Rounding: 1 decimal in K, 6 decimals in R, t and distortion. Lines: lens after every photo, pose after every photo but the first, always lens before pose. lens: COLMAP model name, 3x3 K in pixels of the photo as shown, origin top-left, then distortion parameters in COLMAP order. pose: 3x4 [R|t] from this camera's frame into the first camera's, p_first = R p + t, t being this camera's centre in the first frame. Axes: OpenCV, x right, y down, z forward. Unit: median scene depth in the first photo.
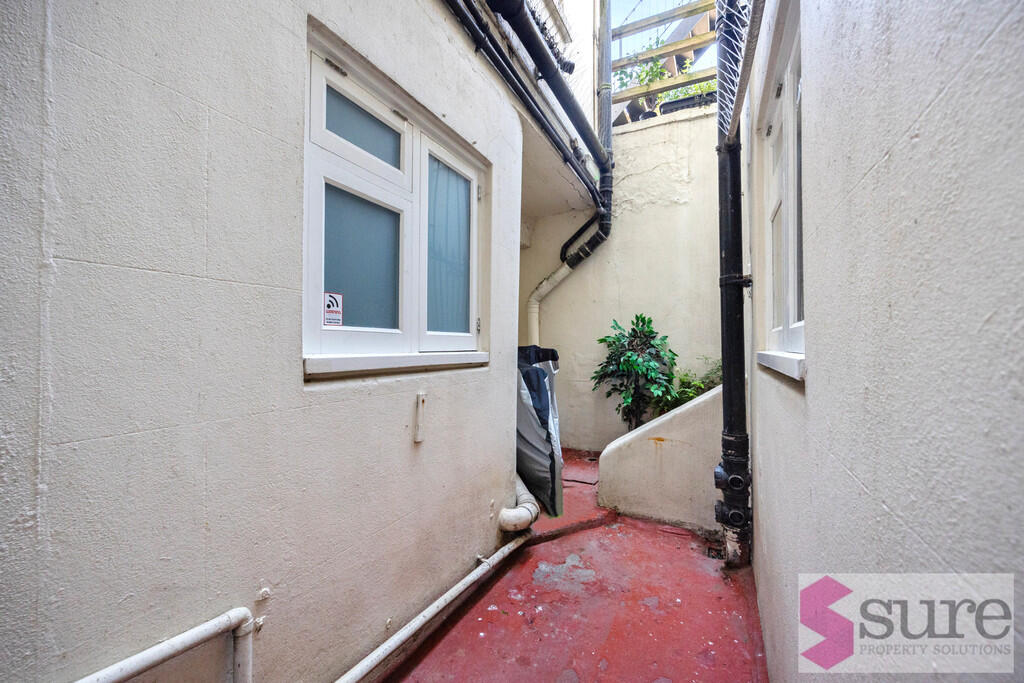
lens RADIAL K [[404.2, 0, 512.0], [0, 404.2, 341.5], [0, 0, 1]] dist [0.021831, -0.000072]
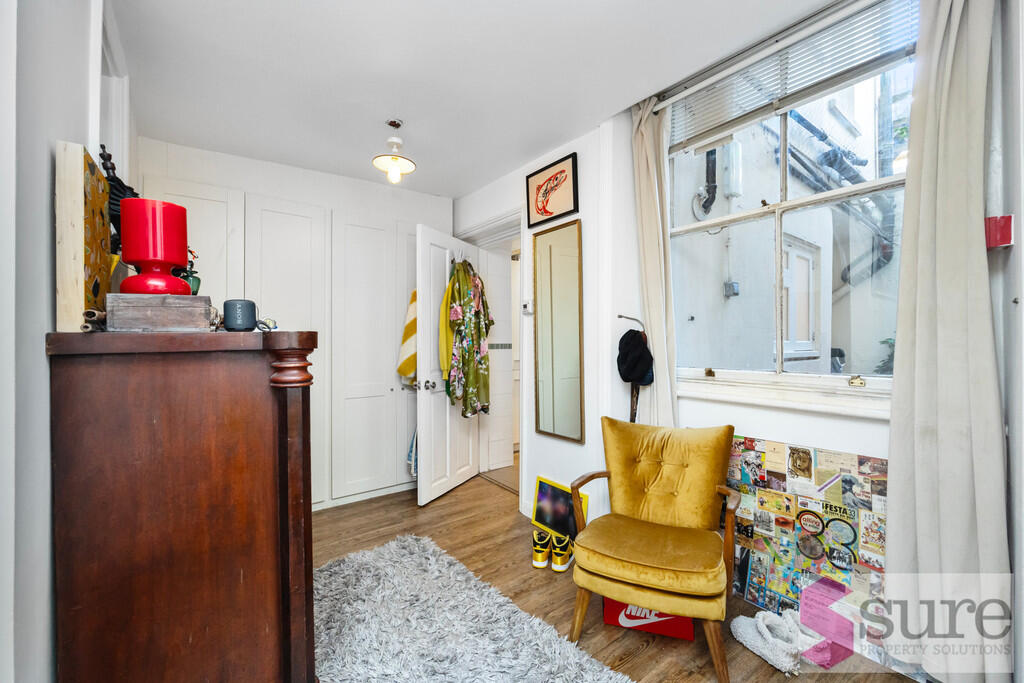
lens RADIAL K [[417.5, 0, 512.0], [0, 417.5, 341.5], [0, 0, 1]] dist [0.000094, 0.000017]
pose [[0.899571, -0.004342, -0.436753, -0.266558], [0.007801, 0.999951, 0.006129, -0.022311], [0.436705, -0.008920, 0.899560, -0.723959]]
